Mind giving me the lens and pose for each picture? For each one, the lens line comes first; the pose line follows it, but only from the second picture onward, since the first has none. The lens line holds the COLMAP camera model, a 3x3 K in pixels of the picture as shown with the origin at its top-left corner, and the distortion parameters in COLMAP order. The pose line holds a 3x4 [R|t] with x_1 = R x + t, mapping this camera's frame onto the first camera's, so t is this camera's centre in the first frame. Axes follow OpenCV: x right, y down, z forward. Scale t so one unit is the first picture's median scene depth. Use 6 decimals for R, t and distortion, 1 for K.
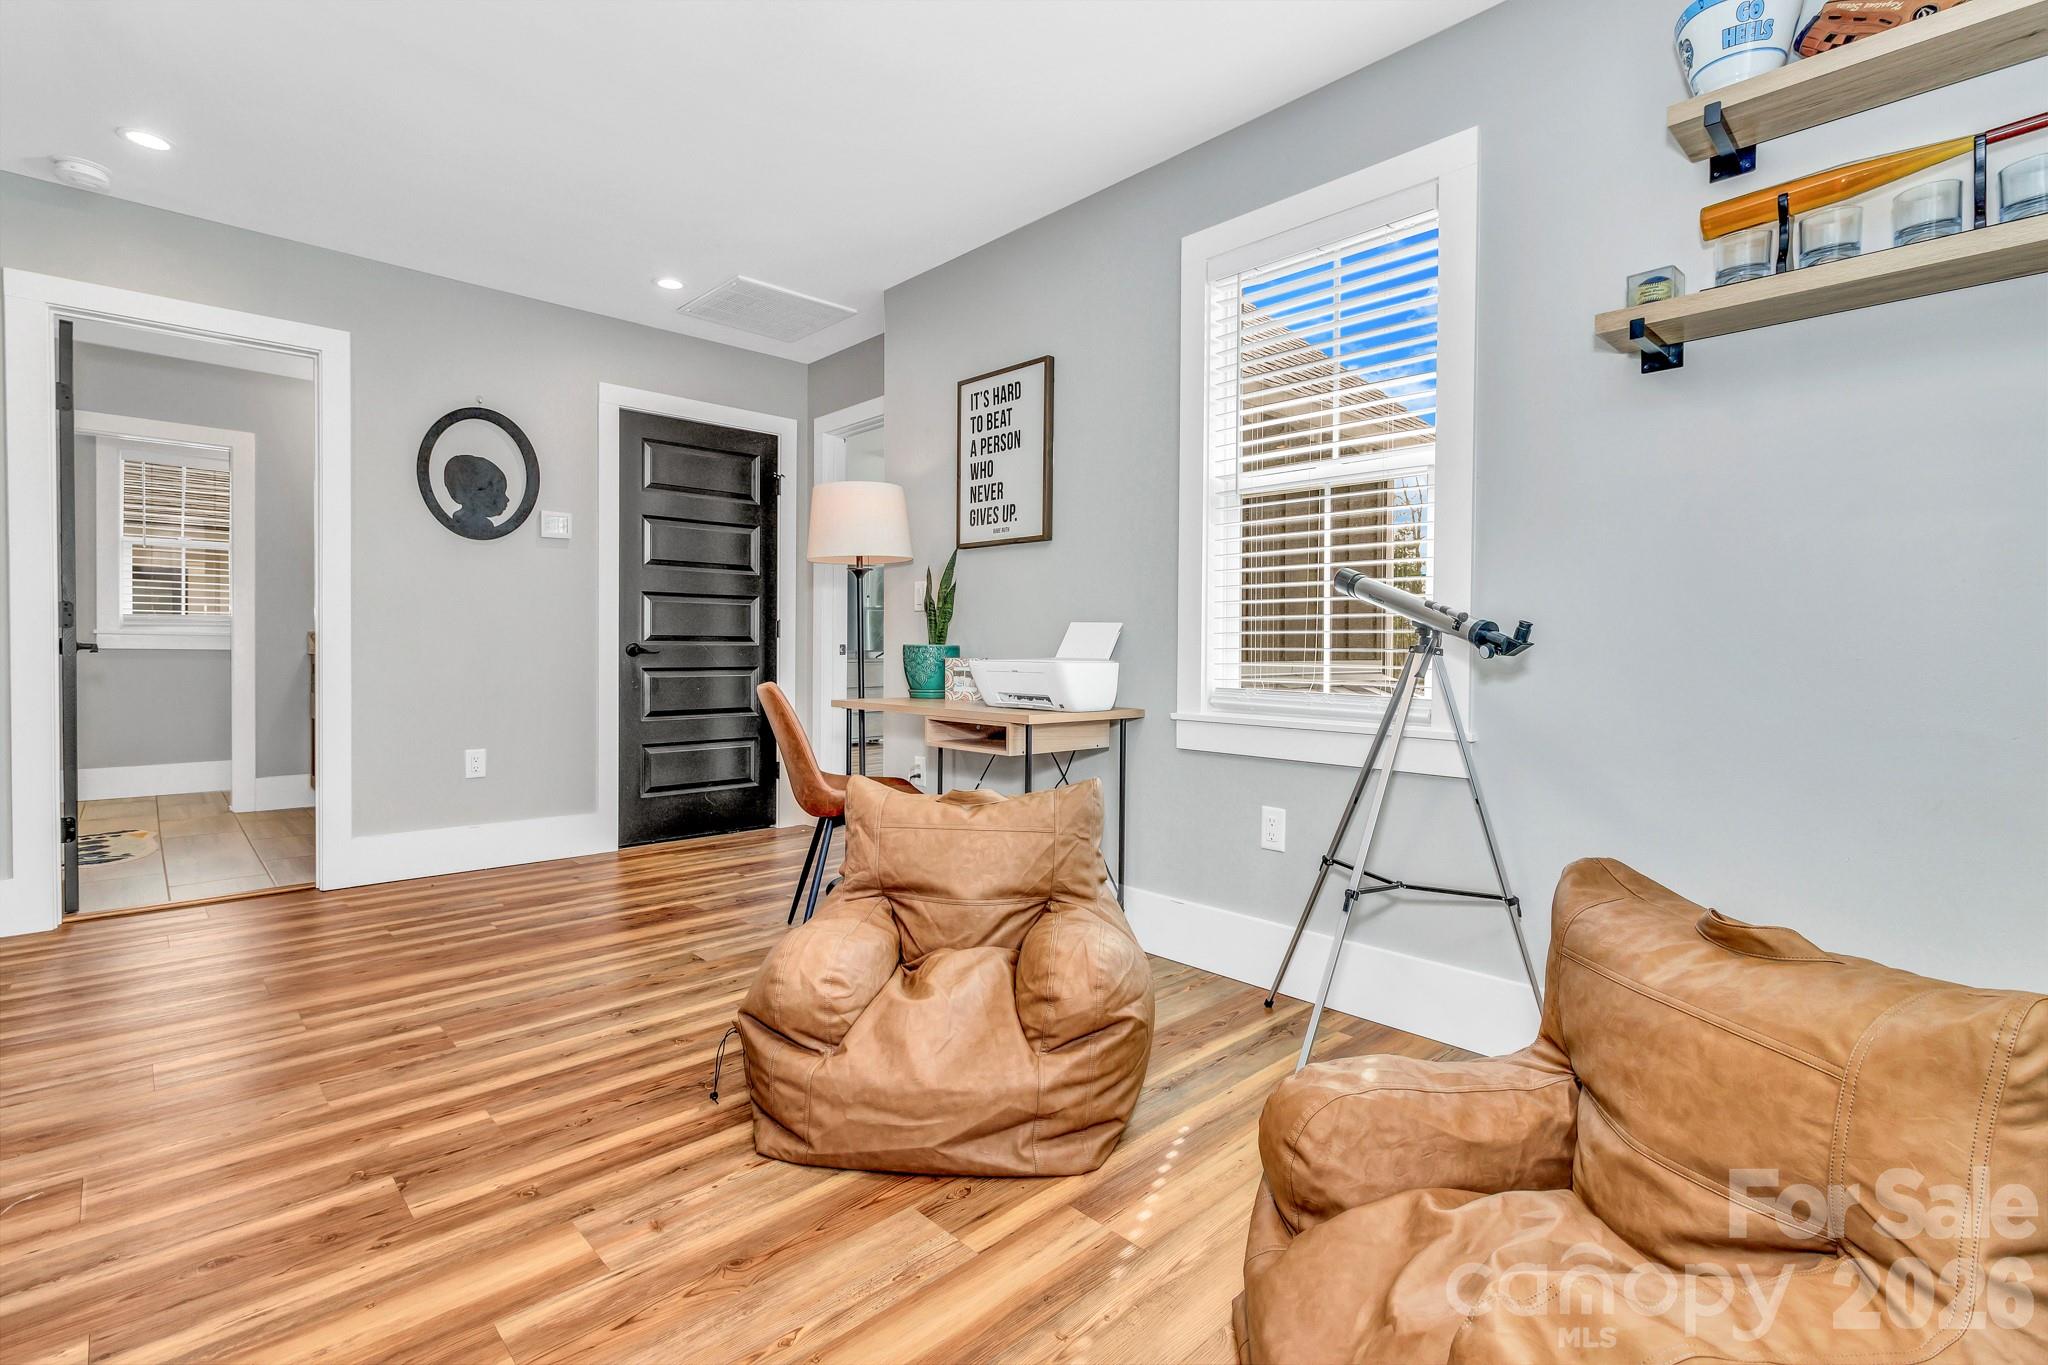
lens RADIAL K [[942.2, 0, 1030.0], [0, 942.2, 658.5], [0, 0, 1]] dist [0.000666, 0.000010]
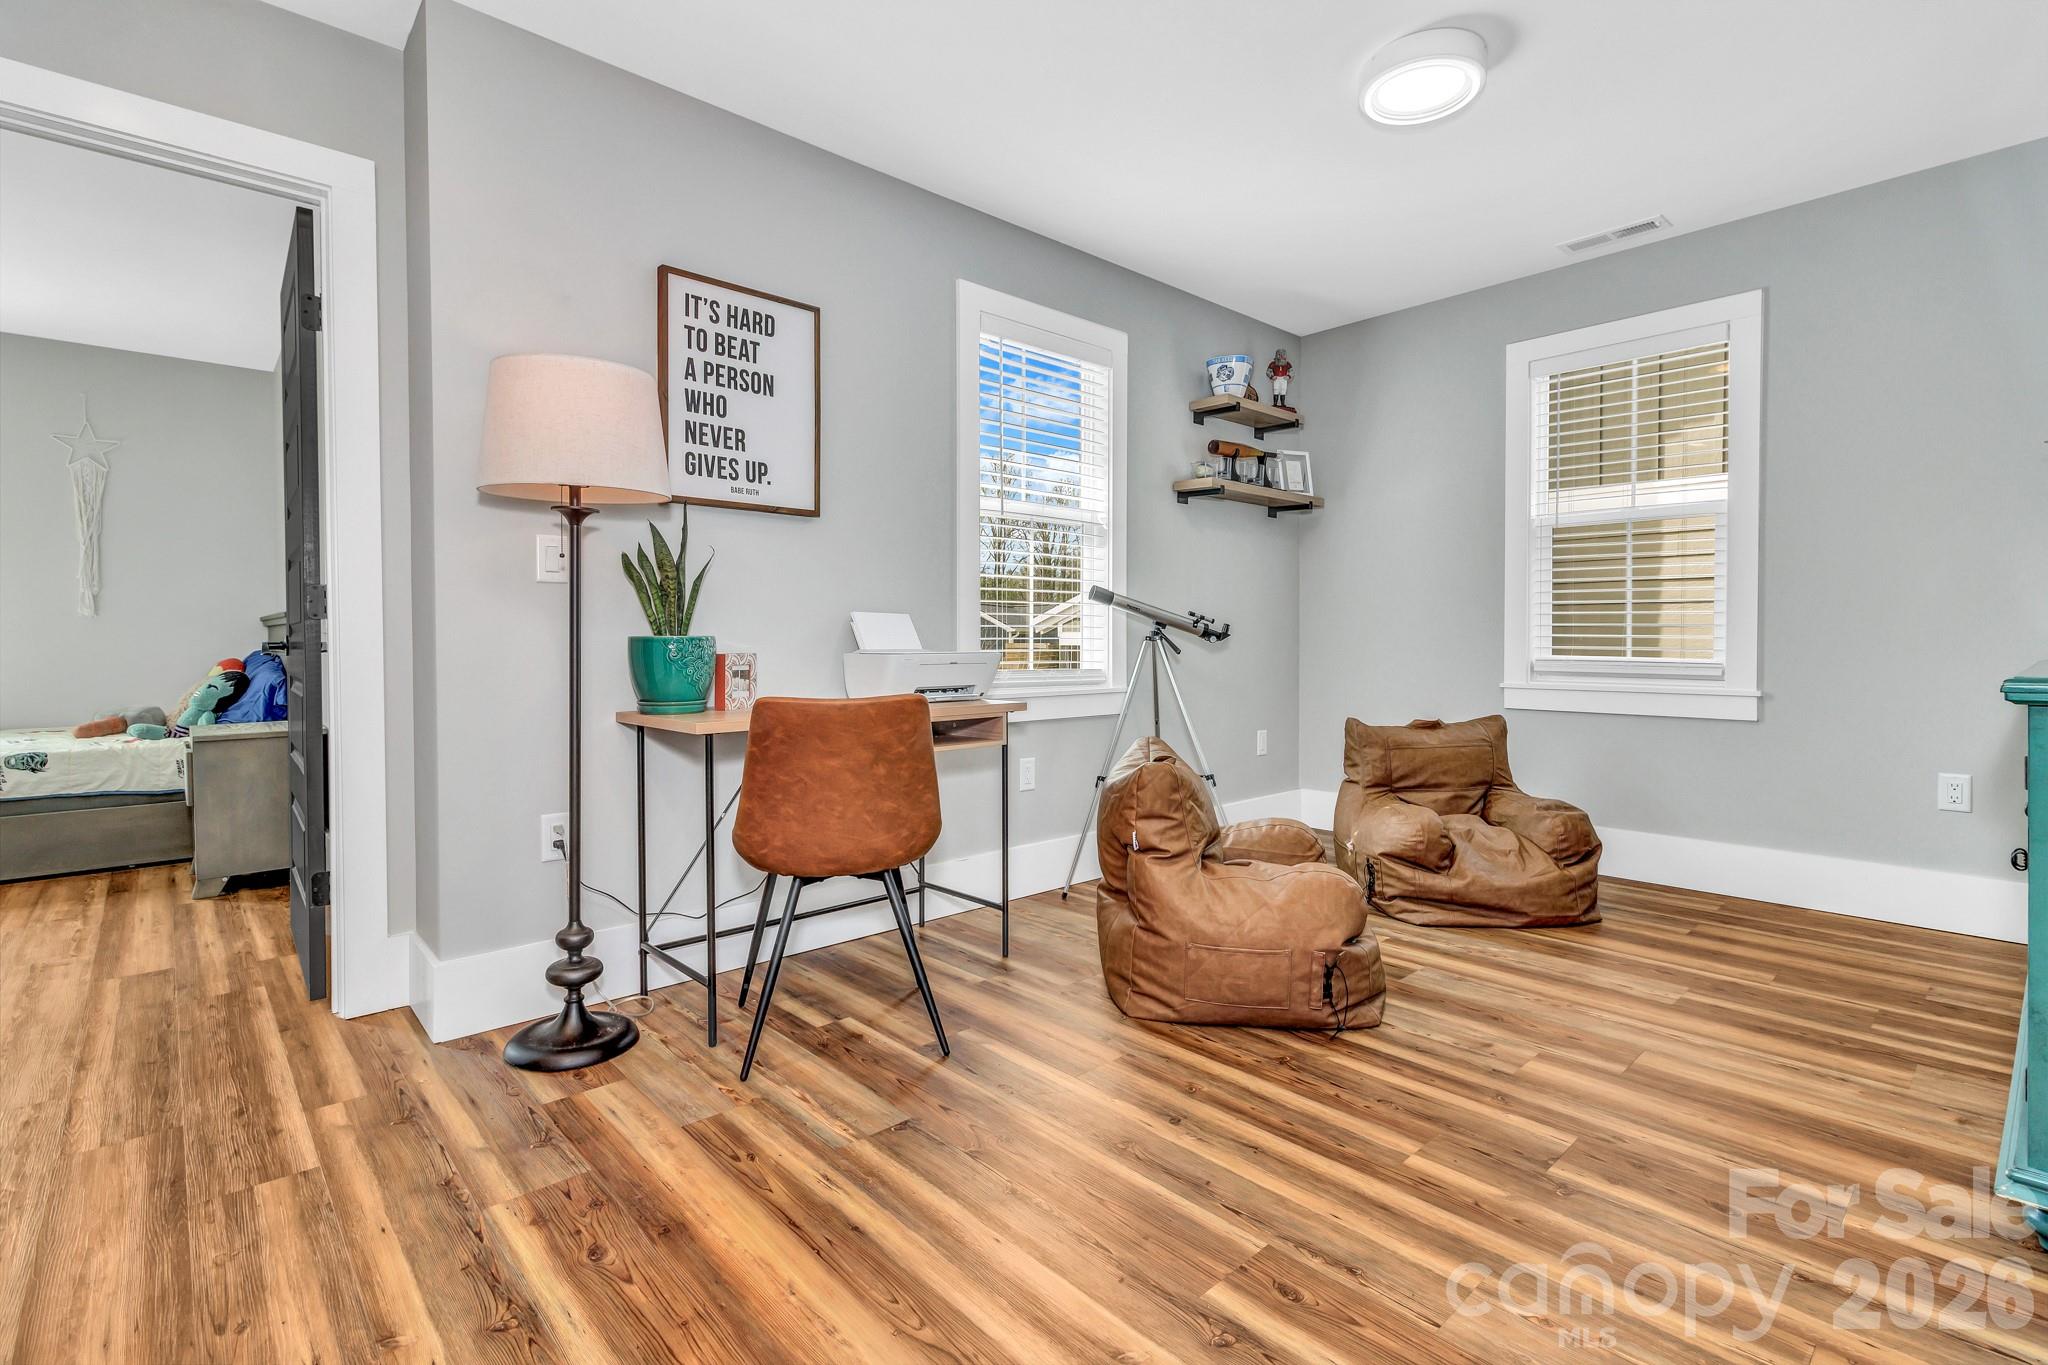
lens RADIAL K [[942.2, 0, 1030.0], [0, 942.2, 658.5], [0, 0, 1]] dist [0.000666, 0.000010]
pose [[0.022651, -0.026020, 0.999405, -1.053973], [0.012602, 0.999589, 0.025739, -0.016807], [-0.999664, 0.012012, 0.022969, 0.955626]]
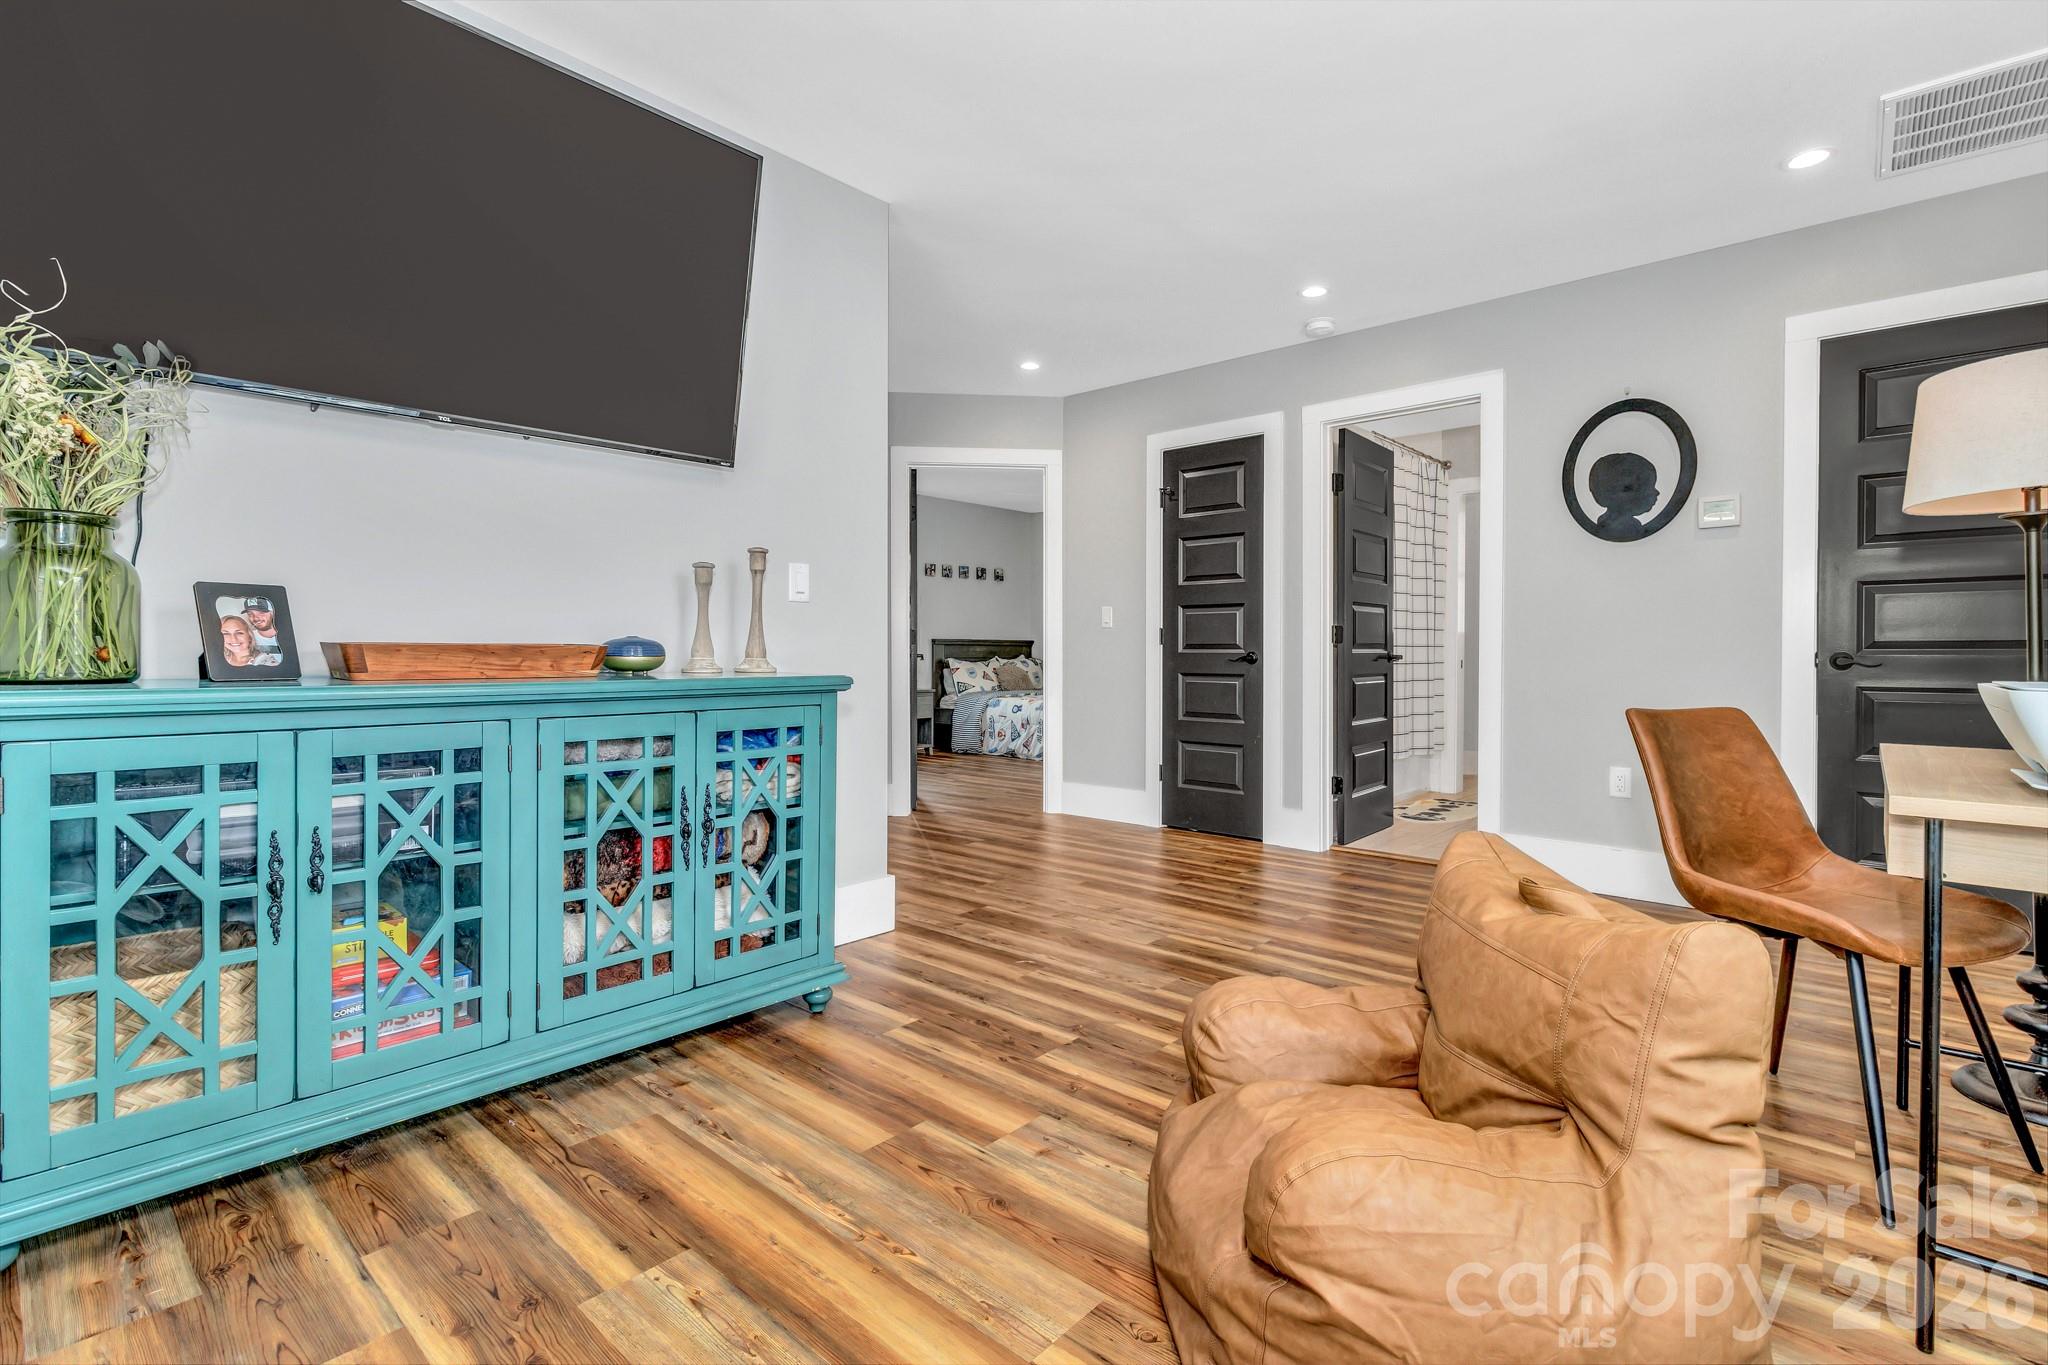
lens RADIAL K [[942.2, 0, 1030.0], [0, 942.2, 658.5], [0, 0, 1]] dist [0.000666, 0.000010]
pose [[0.077034, -0.000886, -0.997028, 0.441109], [-0.012372, 0.999922, -0.001845, -0.002903], [0.996952, 0.012477, 0.077017, 0.512008]]
